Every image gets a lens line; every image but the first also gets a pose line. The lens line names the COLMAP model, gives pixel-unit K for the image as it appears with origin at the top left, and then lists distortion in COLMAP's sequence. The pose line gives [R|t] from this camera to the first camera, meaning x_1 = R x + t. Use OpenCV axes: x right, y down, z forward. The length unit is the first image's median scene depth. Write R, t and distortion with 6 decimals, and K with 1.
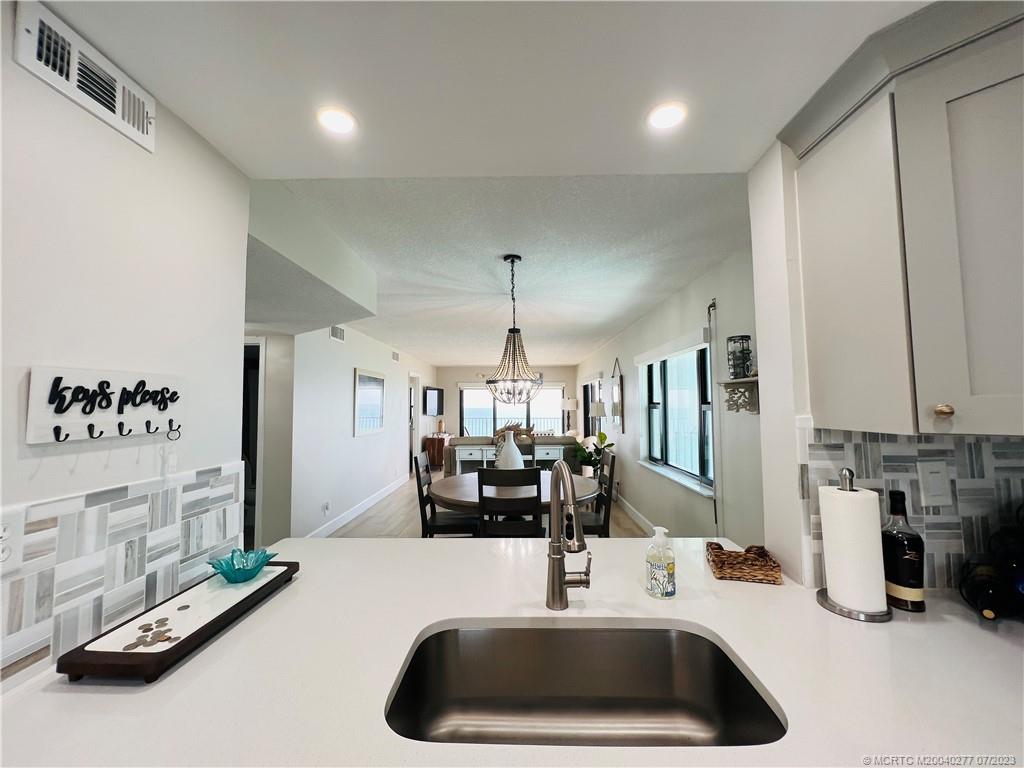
lens RADIAL K [[411.1, 0, 510.1], [0, 411.1, 382.0], [0, 0, 1]] dist [-0.002387, 0.000074]
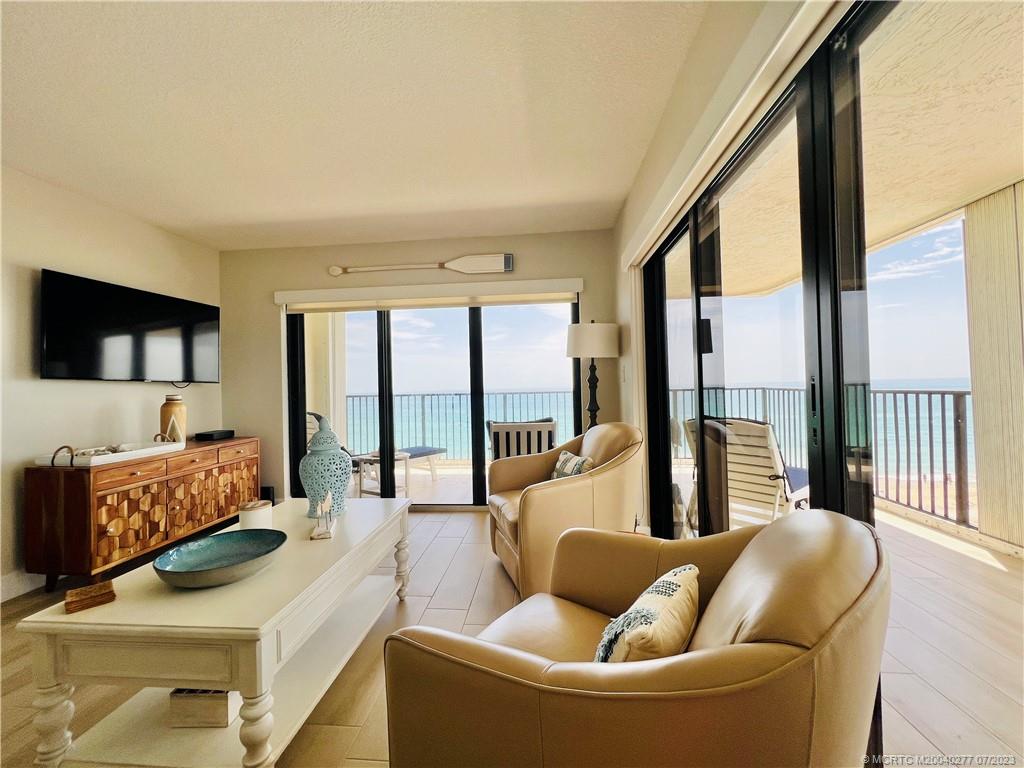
lens RADIAL K [[411.1, 0, 510.1], [0, 411.1, 382.0], [0, 0, 1]] dist [-0.002387, 0.000074]
pose [[0.998073, -0.015734, -0.060029, 0.097552], [0.018696, 0.998619, 0.049094, 0.068504], [0.059173, -0.050122, 0.996989, 0.682932]]
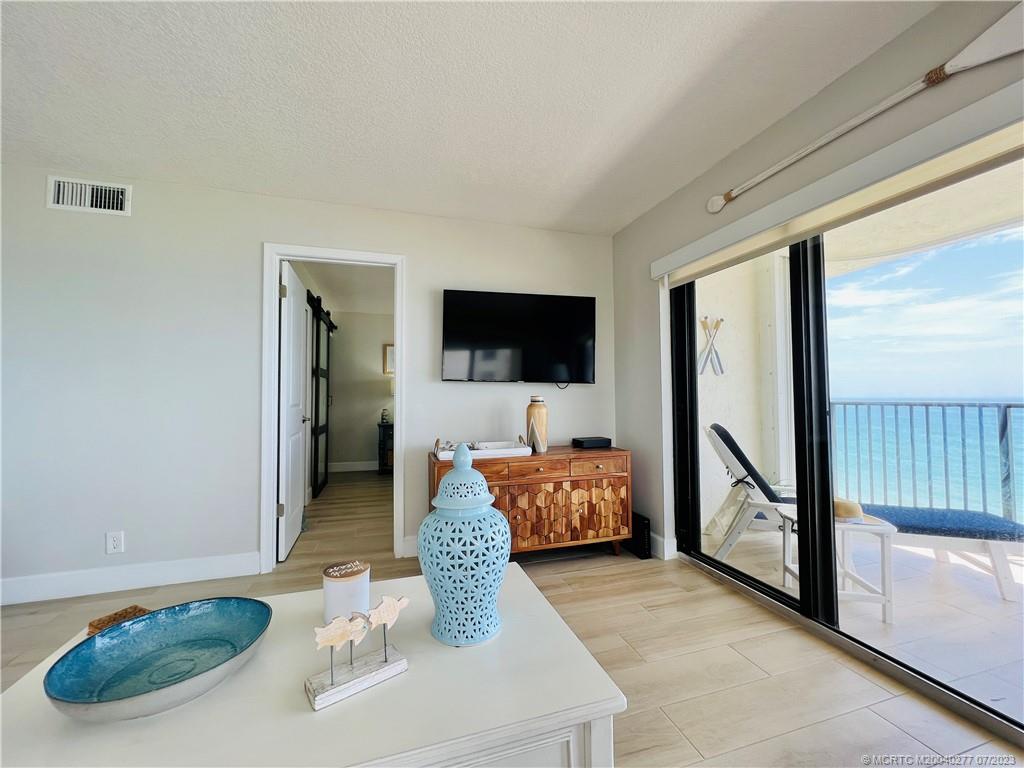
lens RADIAL K [[411.1, 0, 510.1], [0, 411.1, 382.0], [0, 0, 1]] dist [-0.002387, 0.000074]
pose [[0.320230, -0.024501, -0.947023, 0.099623], [0.059307, 0.998223, -0.005771, 0.078670], [0.945481, -0.054317, 0.321114, 0.852281]]
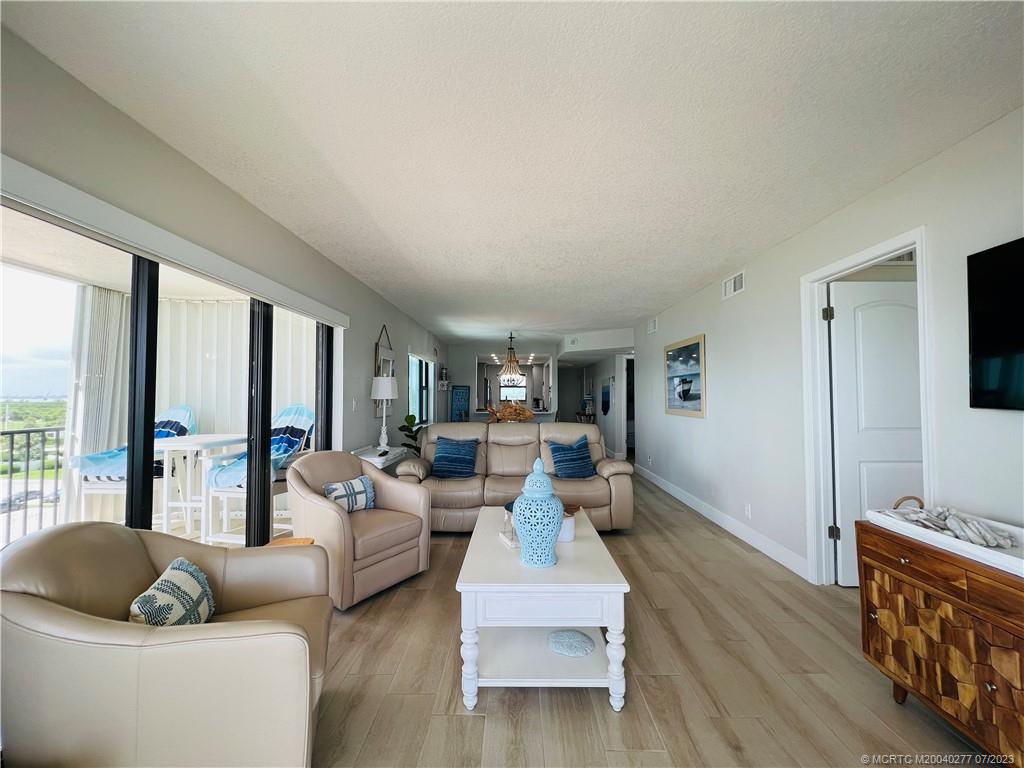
lens RADIAL K [[411.1, 0, 510.1], [0, 411.1, 382.0], [0, 0, 1]] dist [-0.002387, 0.000074]
pose [[-0.999788, 0.009221, -0.018399, 0.011969], [0.010857, 0.995801, -0.090894, 0.075995], [0.017484, -0.091075, -0.995691, 1.062564]]
